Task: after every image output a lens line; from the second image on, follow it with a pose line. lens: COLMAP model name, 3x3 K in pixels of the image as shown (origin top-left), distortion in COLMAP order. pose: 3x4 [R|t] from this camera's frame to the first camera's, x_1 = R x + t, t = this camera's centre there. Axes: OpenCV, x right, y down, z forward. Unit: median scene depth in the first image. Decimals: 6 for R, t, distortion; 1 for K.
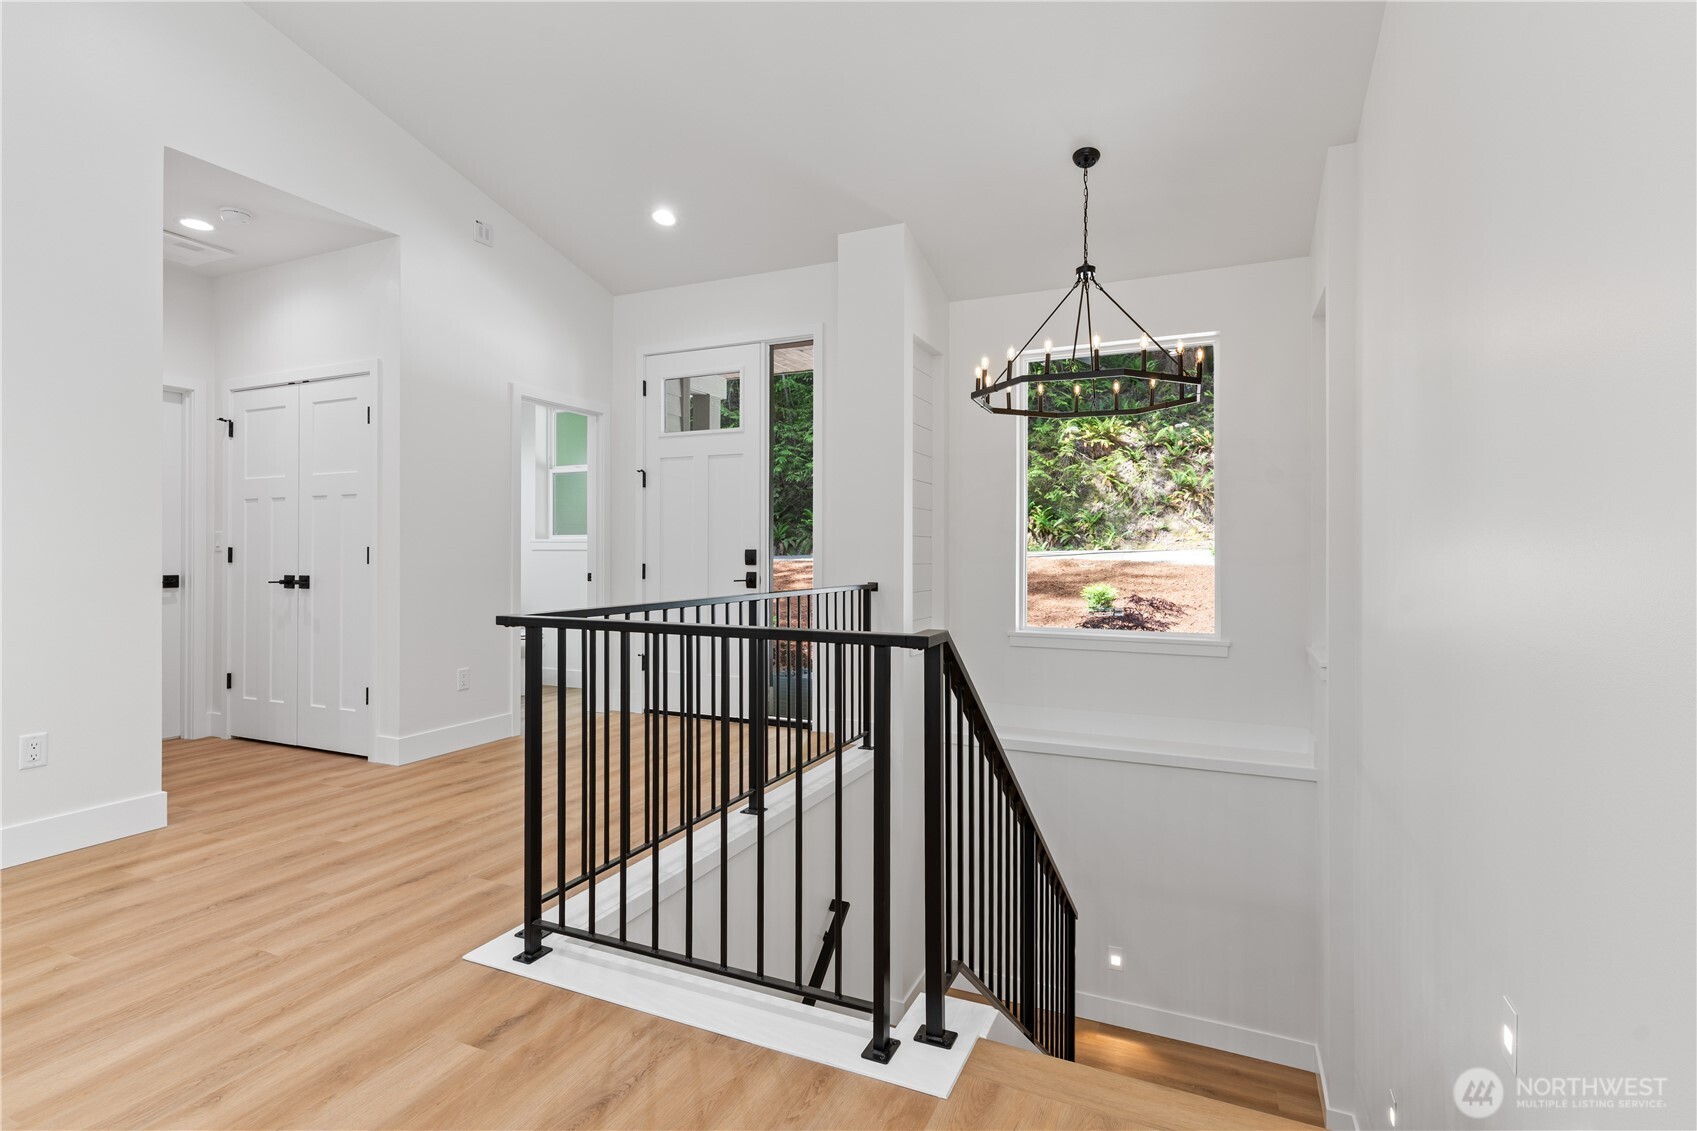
lens RADIAL K [[818.5, 0, 847.3], [0, 818.5, 557.2], [0, 0, 1]] dist [-0.001796, -0.000337]
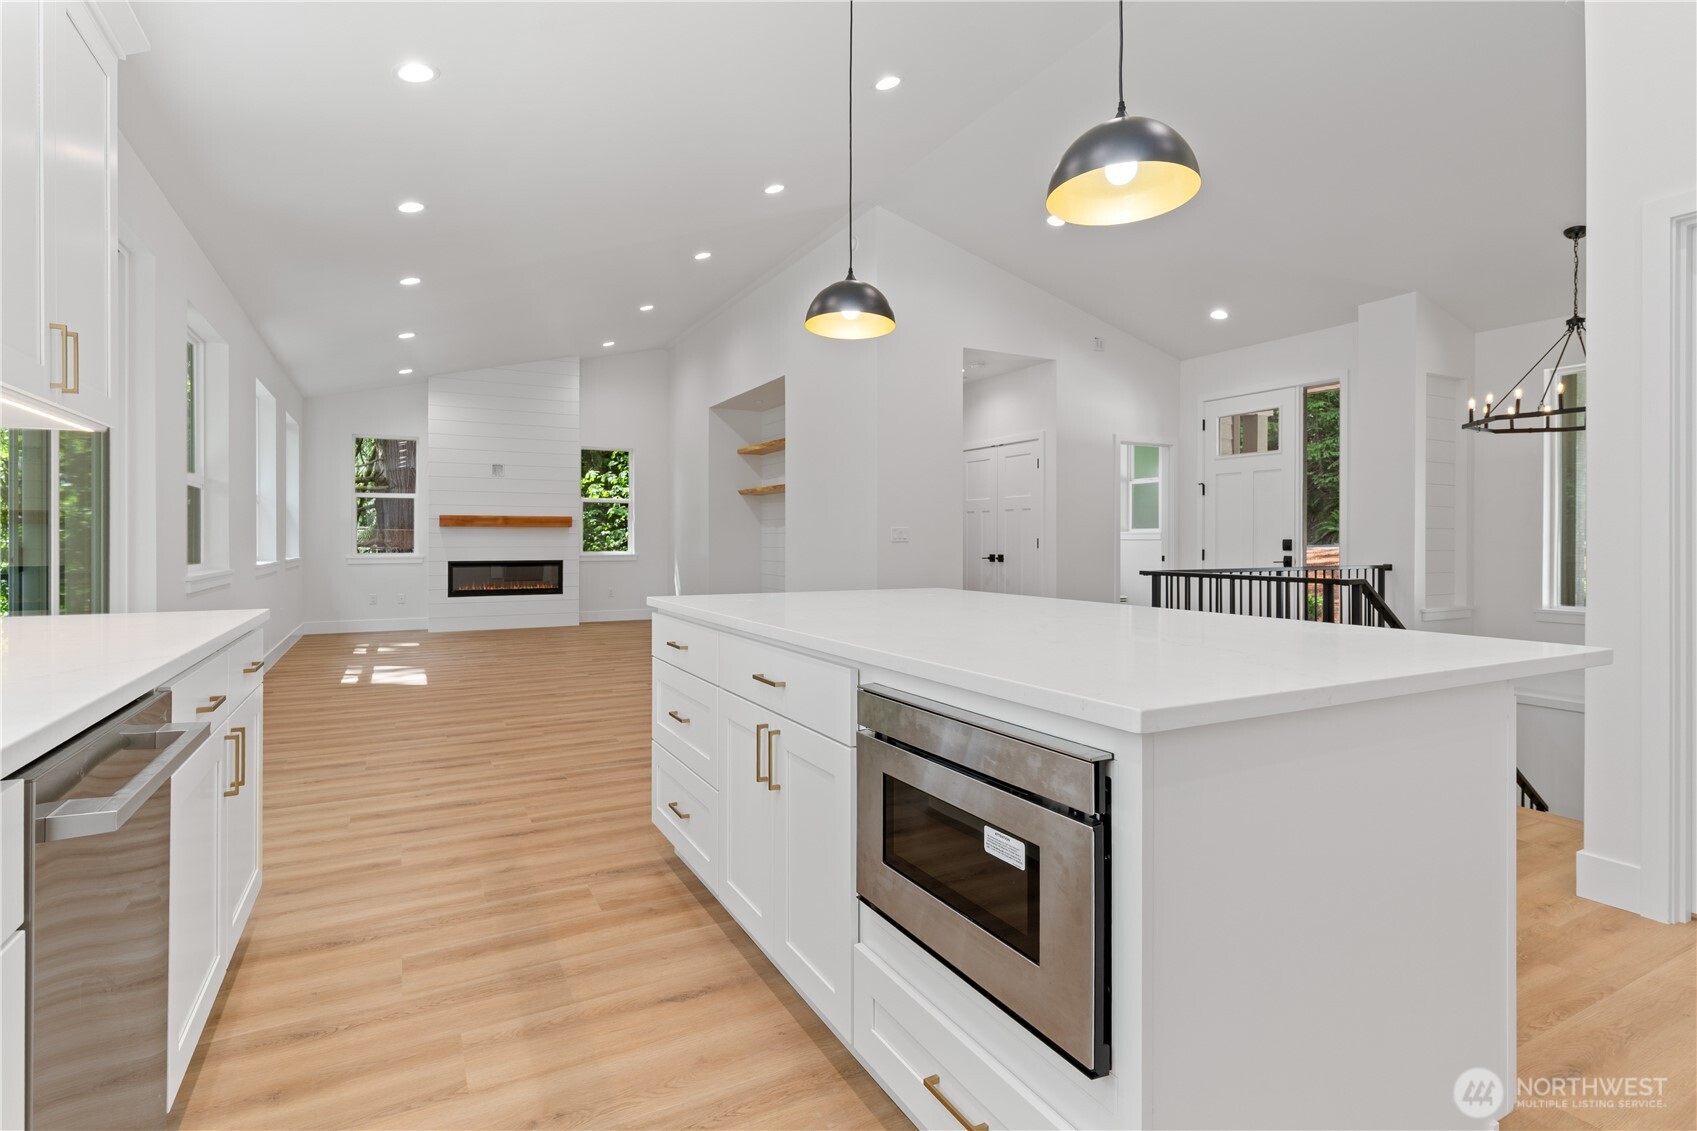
lens RADIAL K [[818.5, 0, 831.5], [0, 818.5, 539.4], [0, 0, 1]] dist [-0.001796, -0.000337]
pose [[0.790243, -0.001550, -0.612792, 0.118757], [-0.003403, 0.999970, -0.006918, 0.002734], [0.612784, 0.007552, 0.790214, -0.552678]]
